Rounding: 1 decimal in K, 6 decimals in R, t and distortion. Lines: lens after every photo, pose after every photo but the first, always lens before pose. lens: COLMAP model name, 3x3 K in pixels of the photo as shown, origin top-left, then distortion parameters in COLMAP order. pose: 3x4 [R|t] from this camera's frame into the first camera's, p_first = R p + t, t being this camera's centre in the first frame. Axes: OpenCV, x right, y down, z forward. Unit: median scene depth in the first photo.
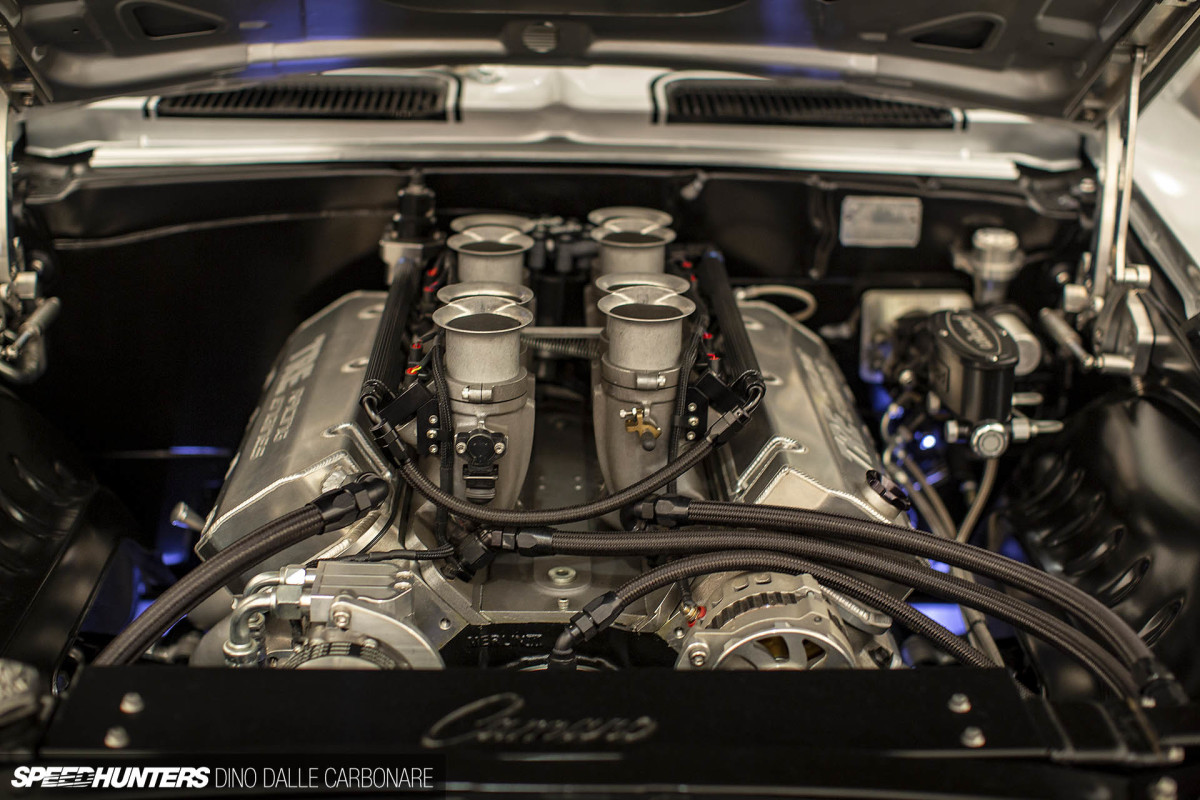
lens RADIAL K [[1737.1, 0, 600.0], [0, 1737.1, 400.0], [0, 0, 1]] dist [-0.135053, 0.059256]
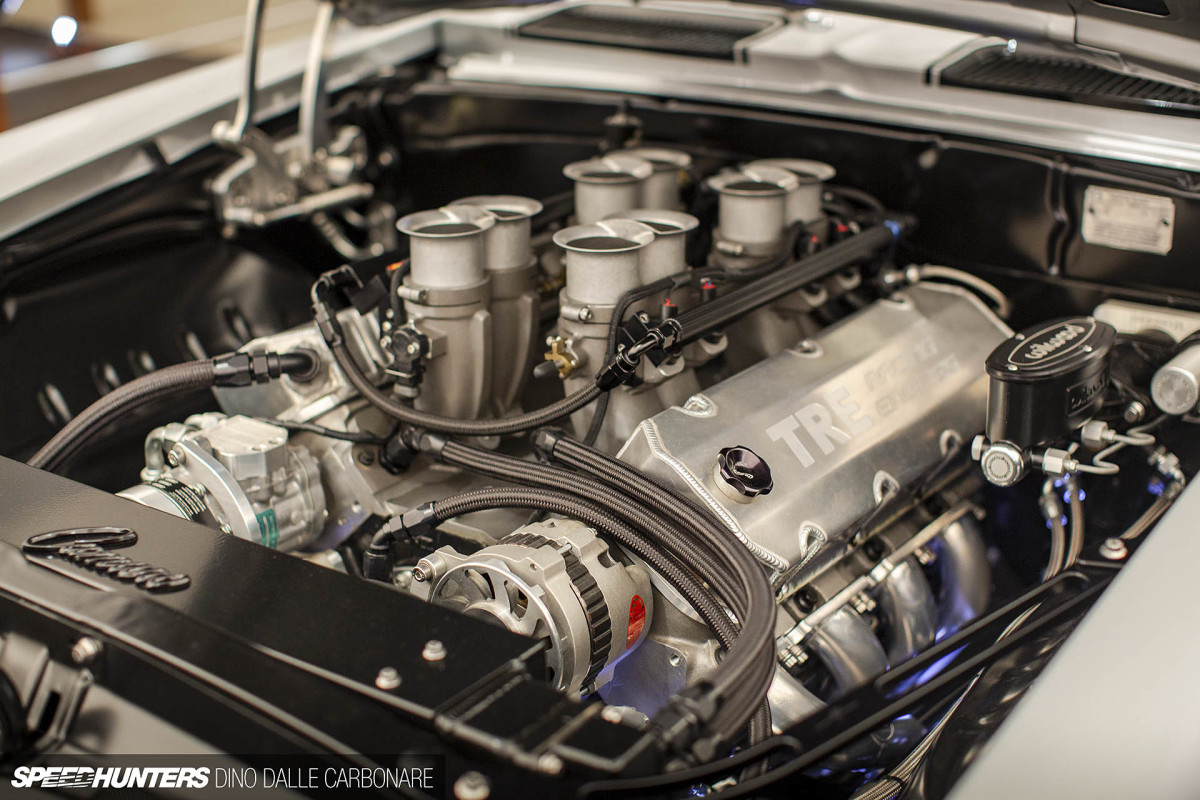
lens RADIAL K [[1779.4, 0, 600.0], [0, 1779.4, 400.0], [0, 0, 1]] dist [-0.129553, -0.032720]
pose [[0.803636, 0.184999, -0.565636, 0.495630], [-0.187037, 0.980809, 0.055051, -0.016178], [0.564965, 0.061554, 0.822816, 0.157600]]
